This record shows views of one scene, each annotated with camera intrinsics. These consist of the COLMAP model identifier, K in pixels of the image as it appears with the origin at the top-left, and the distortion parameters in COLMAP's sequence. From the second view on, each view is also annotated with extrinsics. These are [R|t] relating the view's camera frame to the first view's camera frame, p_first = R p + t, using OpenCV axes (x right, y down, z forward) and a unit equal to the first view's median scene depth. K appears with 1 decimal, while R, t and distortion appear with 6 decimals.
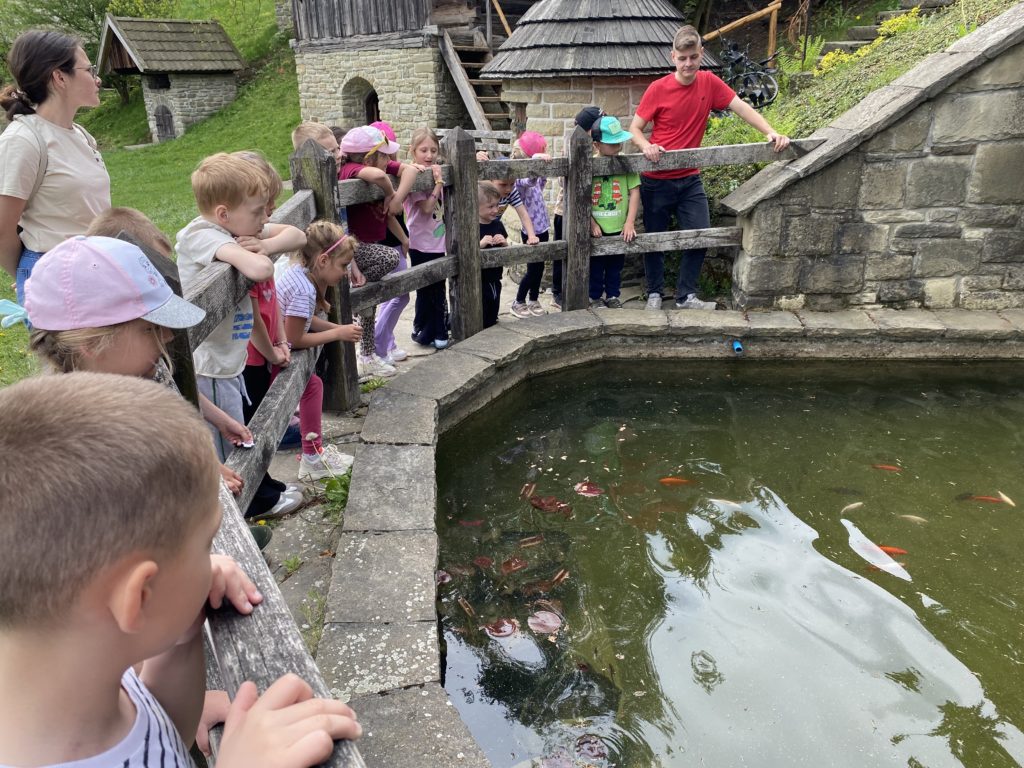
lens RADIAL K [[773.5, 0, 513.3], [0, 773.5, 382.8], [0, 0, 1]] dist [0.050433, -0.056786]
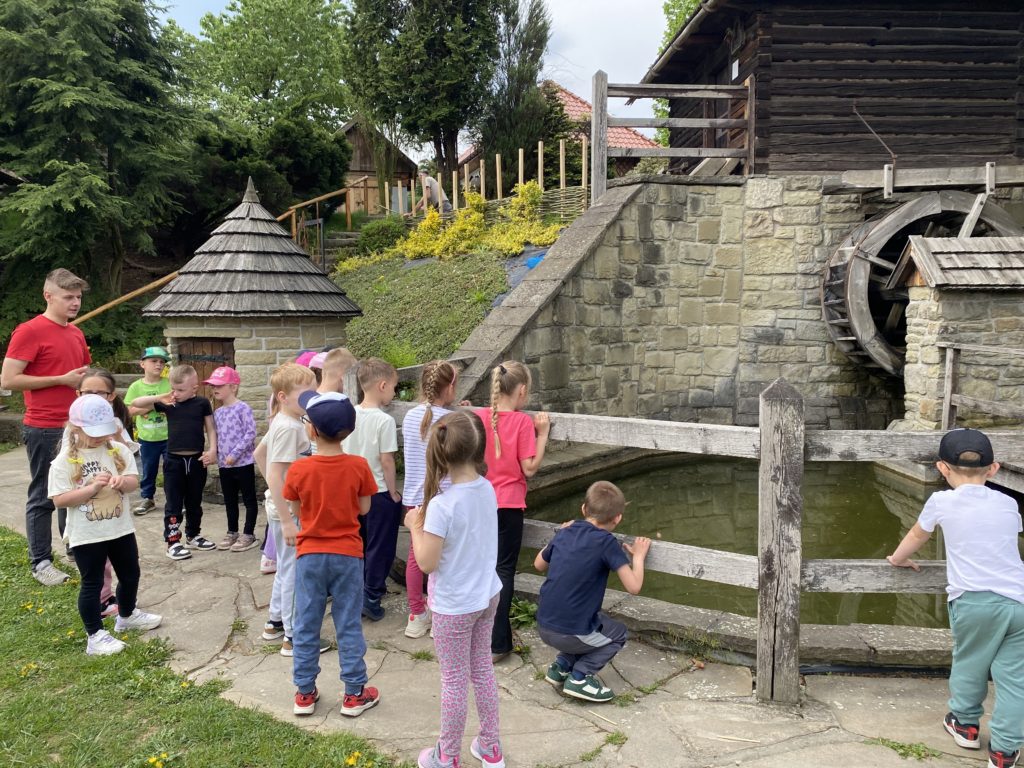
lens RADIAL K [[773.5, 0, 511.8], [0, 773.5, 383.2], [0, 0, 1]] dist [0.050433, -0.056786]
pose [[0.564823, -0.057889, 0.823179, -0.801390], [0.297469, 0.944753, -0.137669, -0.035600], [-0.769732, 0.322629, 0.550839, 0.131691]]
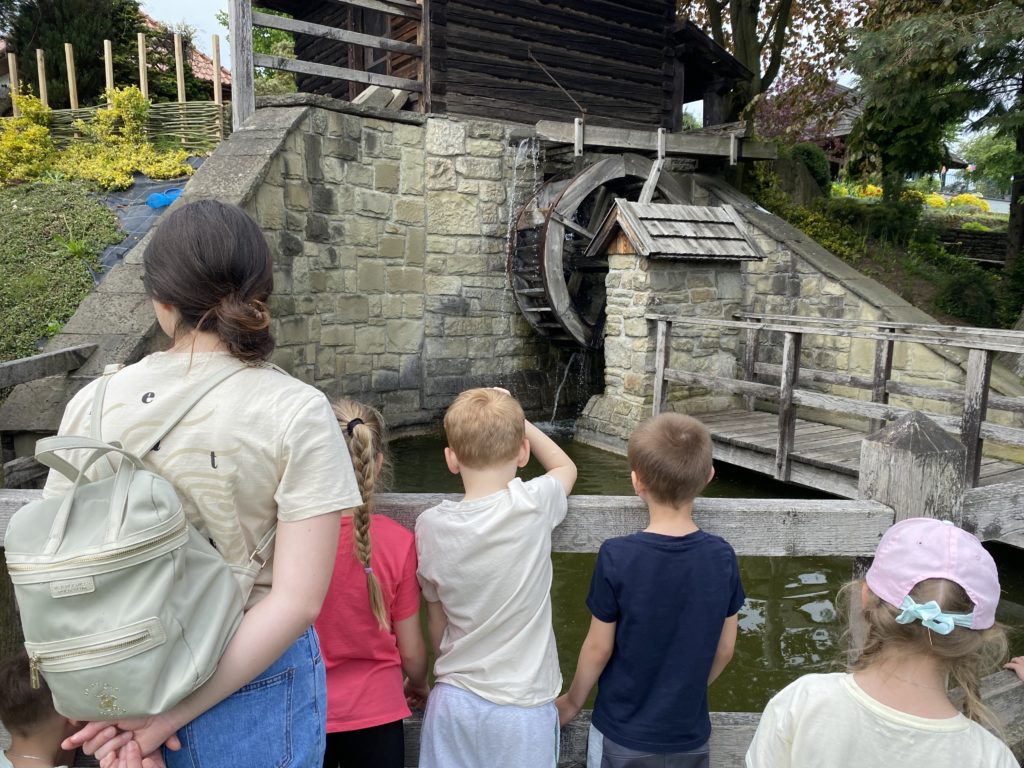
lens RADIAL K [[773.5, 0, 520.3], [0, 773.5, 397.1], [0, 0, 1]] dist [0.050433, -0.056786]
pose [[0.059233, -0.134449, 0.989149, -0.517815], [0.354982, 0.928957, 0.105010, -0.170613], [-0.932995, 0.344910, 0.102752, 0.443296]]
